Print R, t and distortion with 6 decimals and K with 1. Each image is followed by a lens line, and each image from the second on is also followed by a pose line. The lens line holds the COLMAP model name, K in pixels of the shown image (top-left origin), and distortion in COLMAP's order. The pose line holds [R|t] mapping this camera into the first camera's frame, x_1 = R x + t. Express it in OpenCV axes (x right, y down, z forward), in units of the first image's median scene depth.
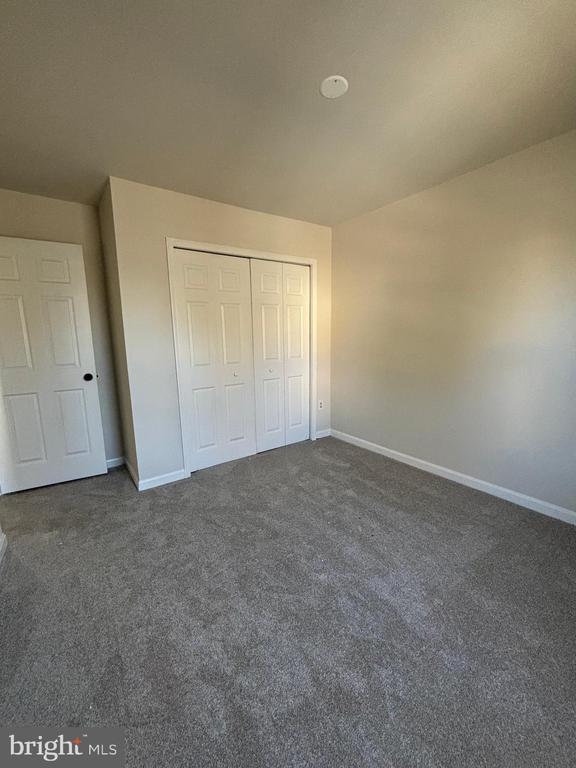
lens RADIAL K [[310.7, 0, 290.4], [0, 310.7, 382.1], [0, 0, 1]] dist [-0.000602, -0.000097]
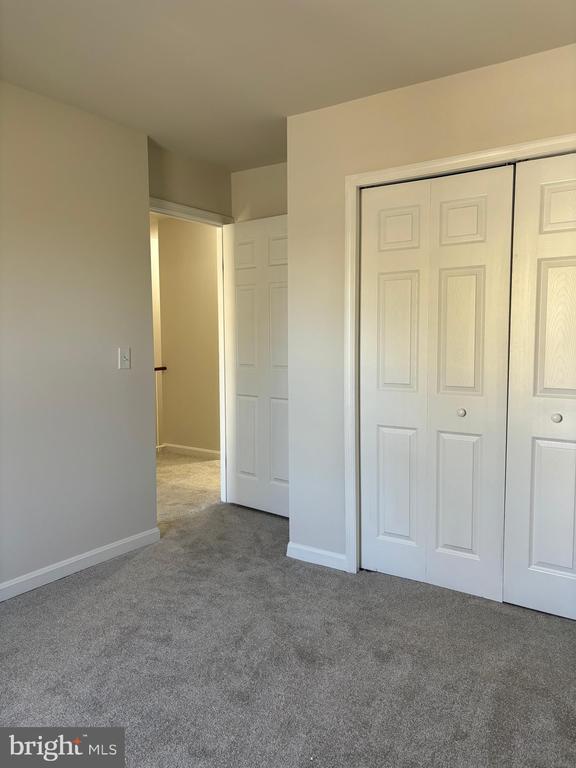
lens RADIAL K [[610.2, 0, 288.0], [0, 610.2, 384.0], [0, 0, 1]] dist [0.059348, 0.000261]
pose [[0.330426, 0.104031, -0.938081, 0.759297], [-0.144445, 0.987772, 0.058663, -0.106480], [0.932713, 0.116118, 0.341413, 0.509008]]
